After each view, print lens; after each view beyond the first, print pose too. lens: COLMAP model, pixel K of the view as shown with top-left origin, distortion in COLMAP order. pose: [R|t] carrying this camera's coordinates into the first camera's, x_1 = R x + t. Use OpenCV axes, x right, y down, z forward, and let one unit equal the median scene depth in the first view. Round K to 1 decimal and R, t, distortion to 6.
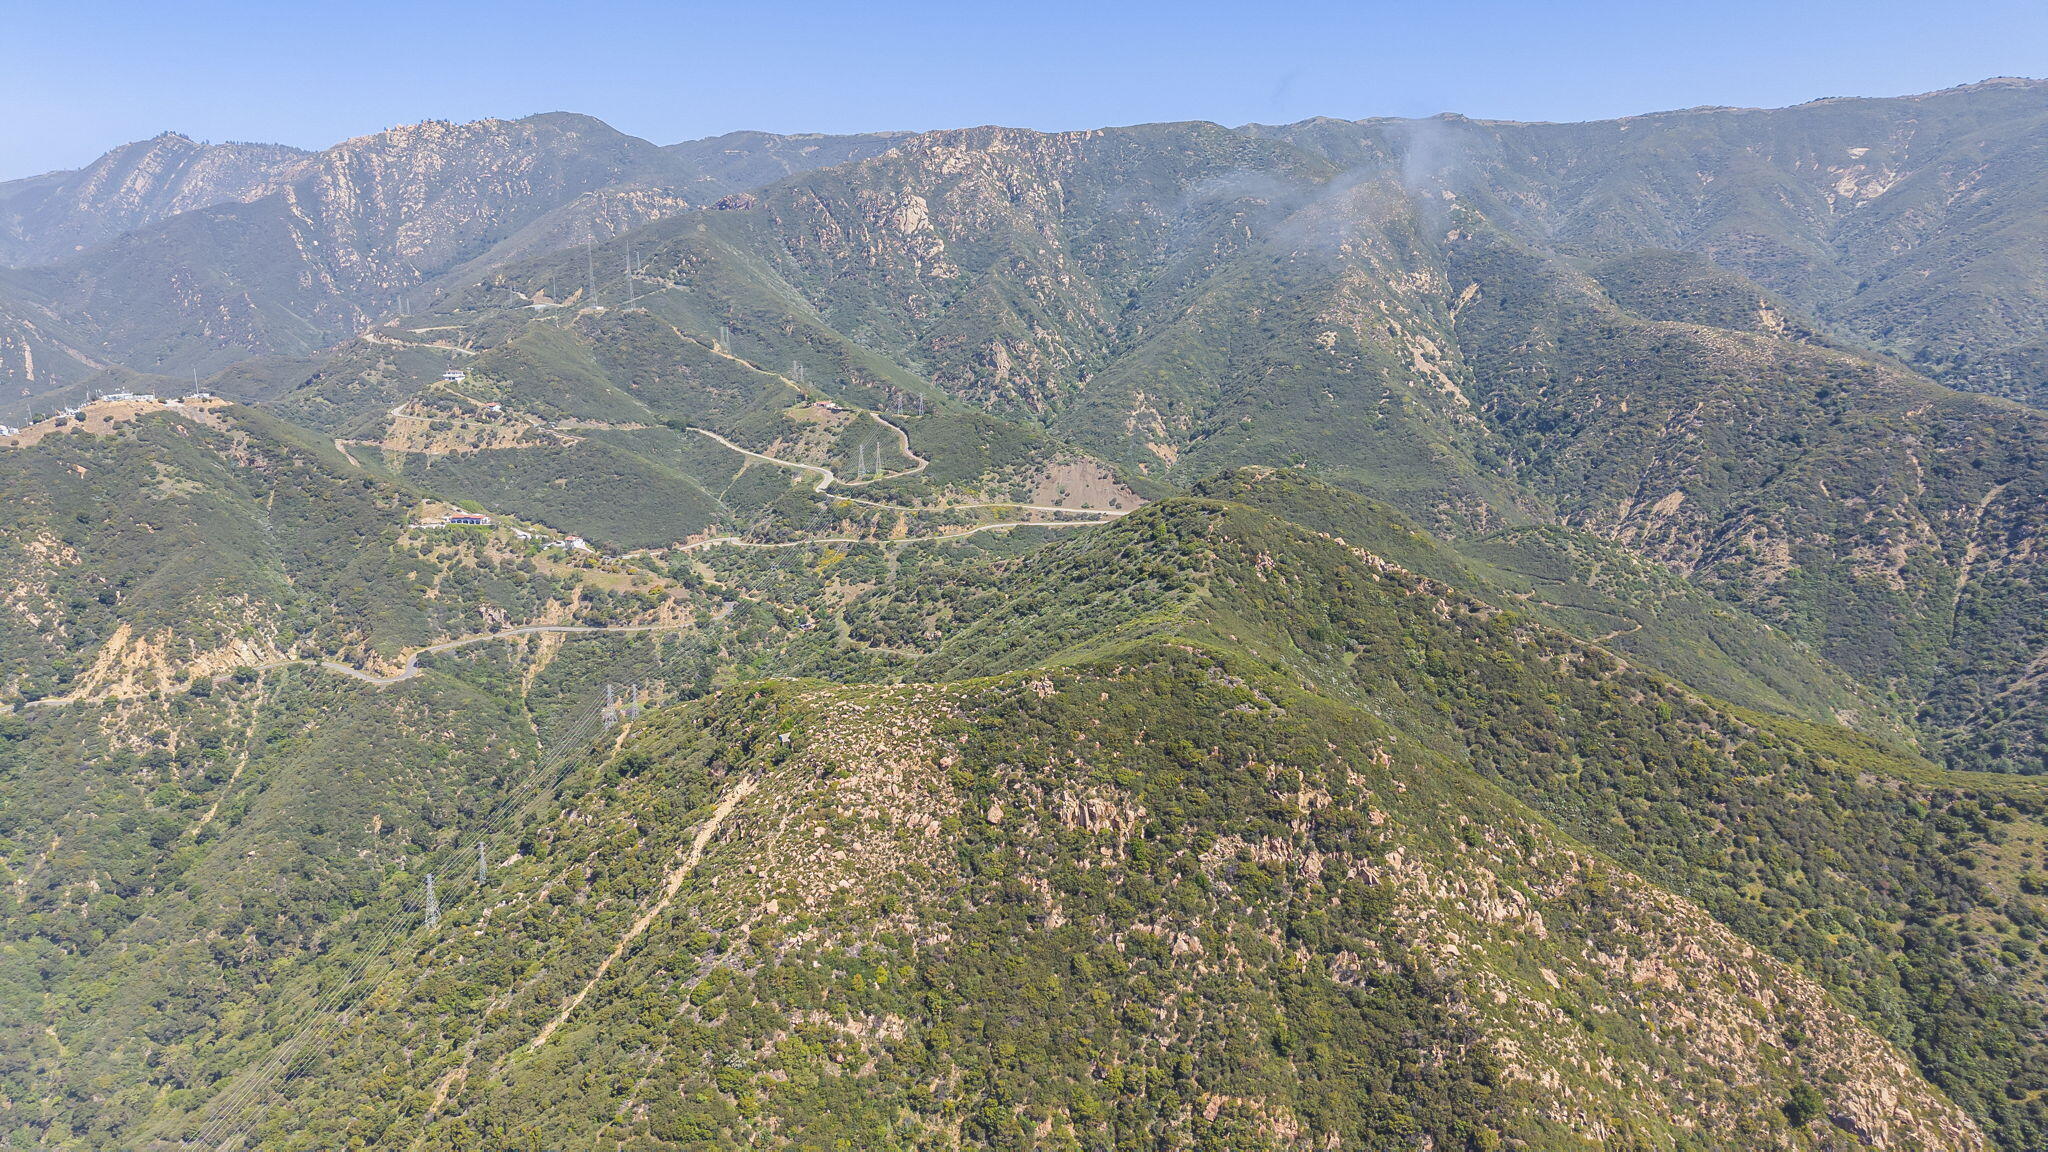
lens RADIAL K [[1342.8, 0, 1010.5], [0, 1342.8, 598.5], [0, 0, 1]] dist [0.130321, -0.185611]
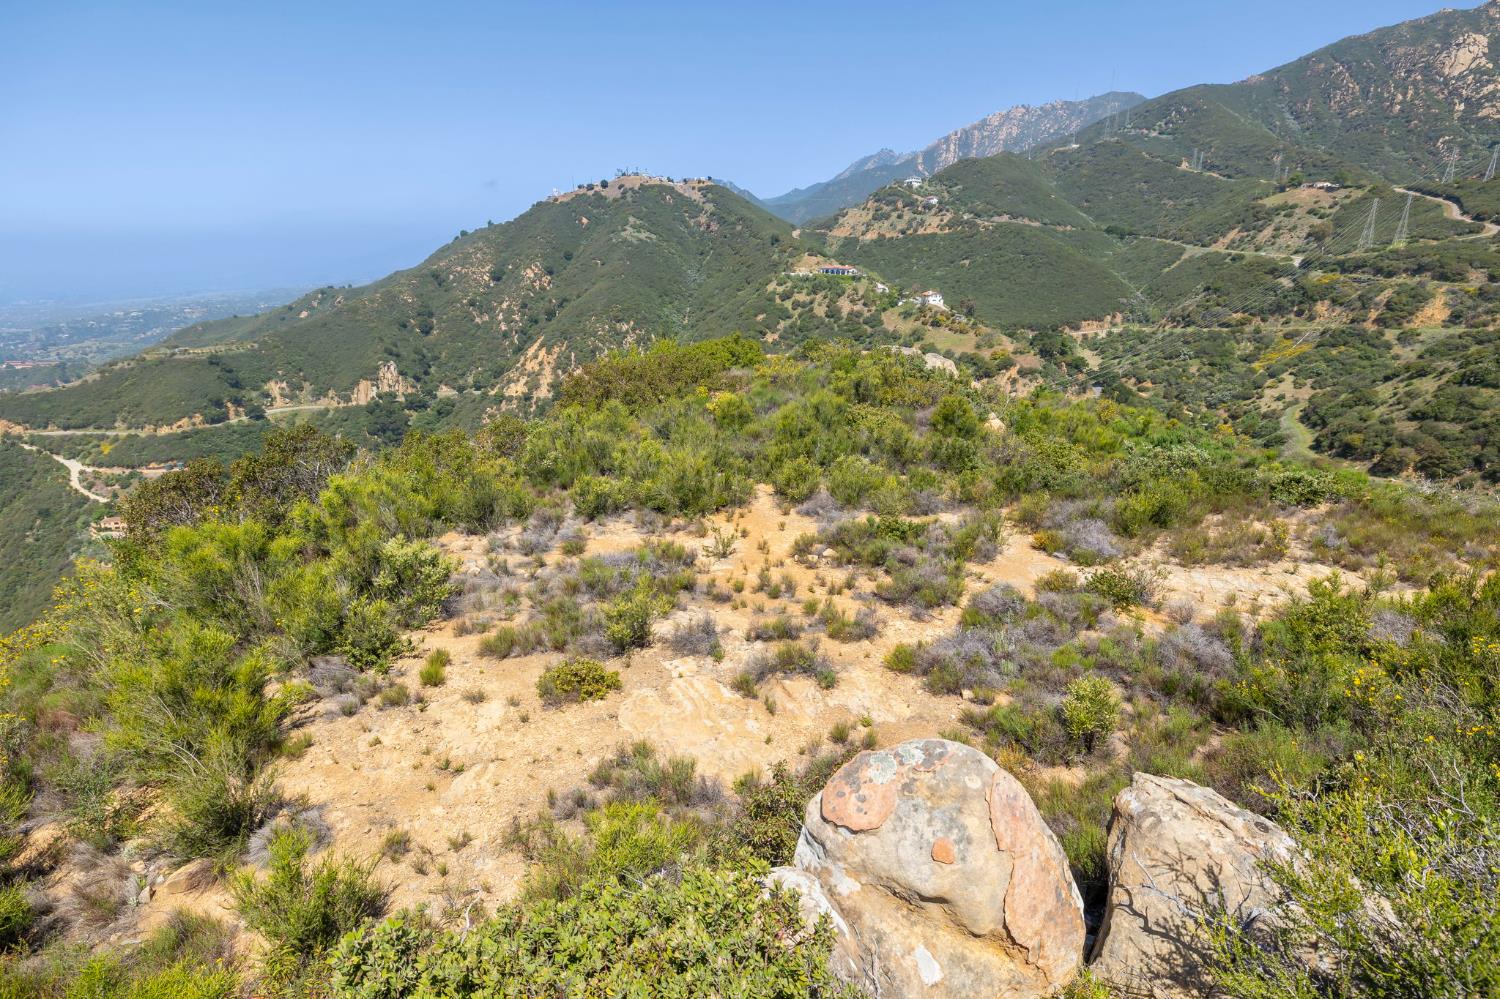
lens RADIAL K [[778.8, 0, 750.0], [0, 778.8, 499.5], [0, 0, 1]] dist [-0.000818, 0.001171]
pose [[0.750170, 0.208701, -0.627446, -0.071500], [-0.168167, 0.977902, 0.124210, 0.035270], [0.639503, 0.012337, 0.768689, 0.513372]]
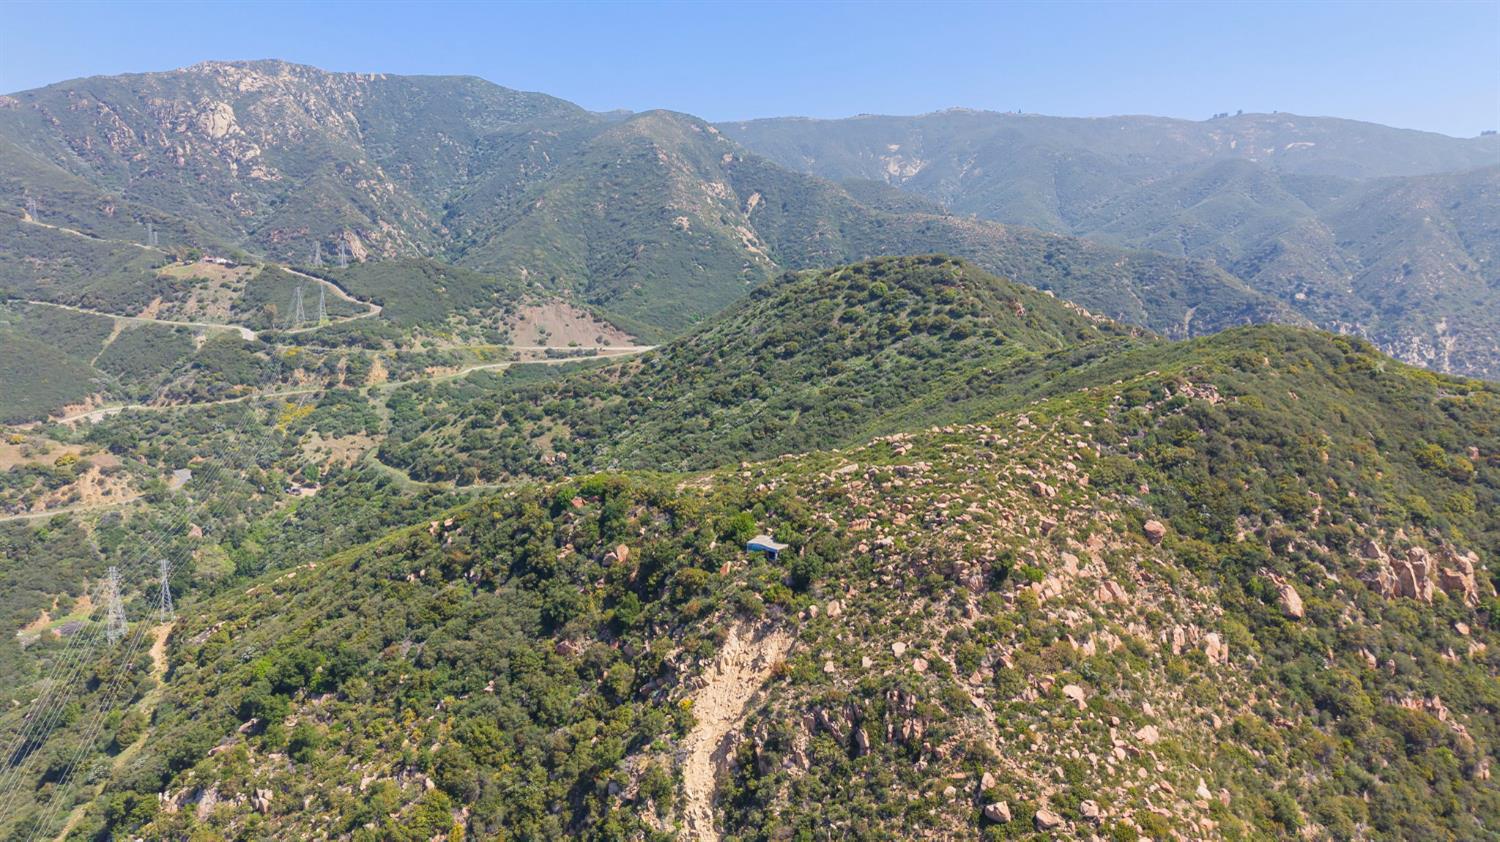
lens RADIAL K [[998.4, 0, 742.3], [0, 998.4, 418.6], [0, 0, 1]] dist [0.055054, -0.073497]
pose [[0.878009, -0.071915, 0.473211, -0.173064], [0.112445, 0.991971, -0.057883, 0.037159], [-0.465248, 0.104032, 0.879046, 0.321435]]
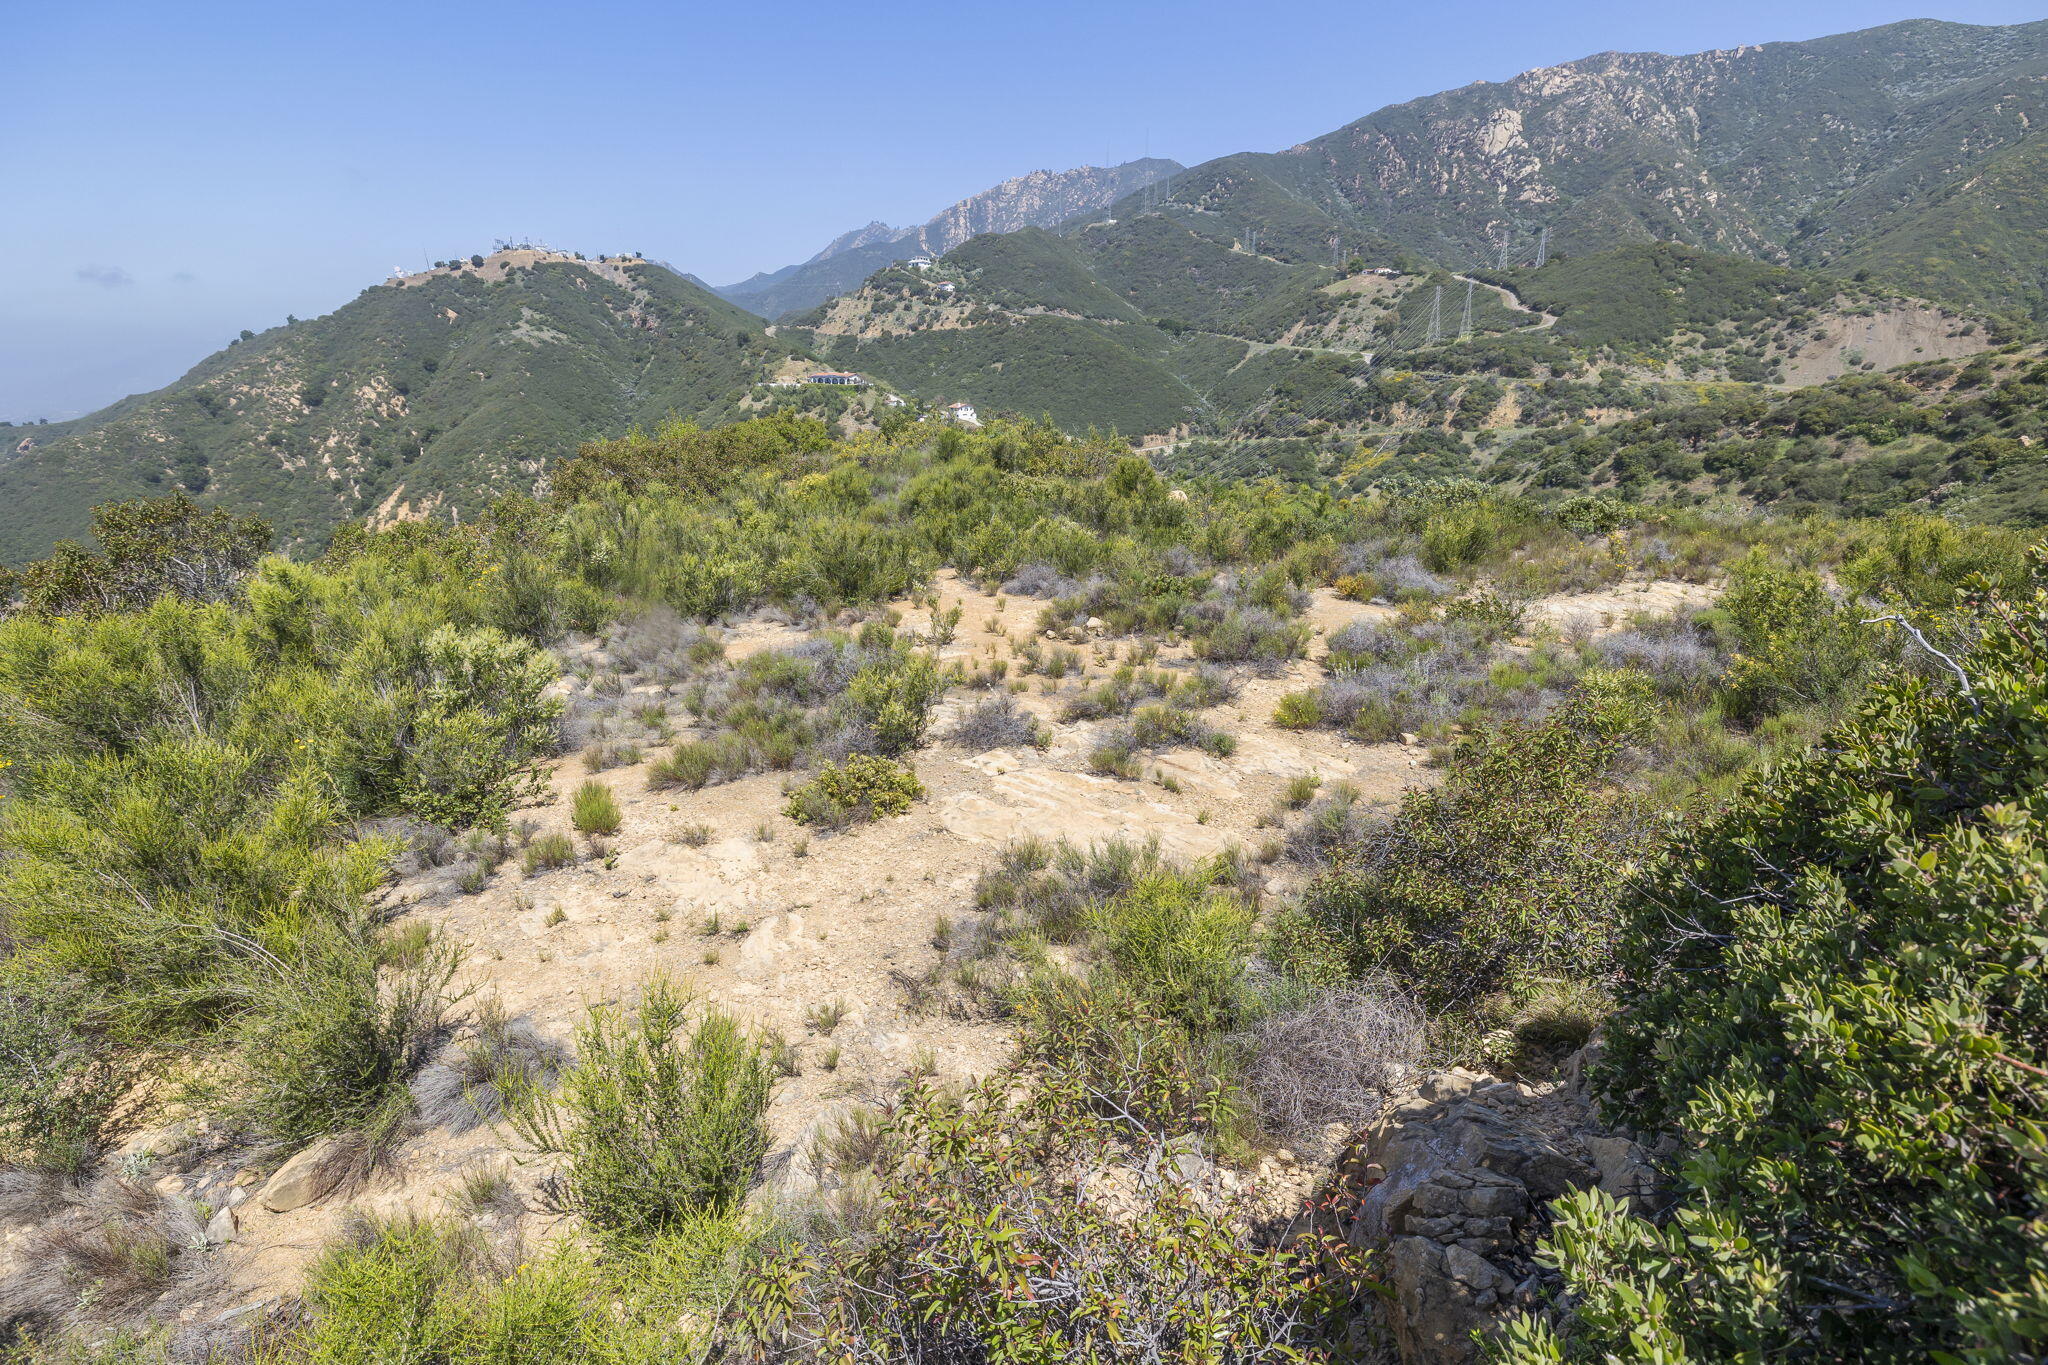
lens RADIAL K [[1028.9, 0, 1026.3], [0, 1028.9, 684.7], [0, 0, 1]] dist [-0.005275, 0.002087]
pose [[0.908334, 0.125098, -0.399100, -0.074438], [-0.098047, 0.991321, 0.087579, 0.037368], [0.406592, -0.040420, 0.912715, 0.512840]]
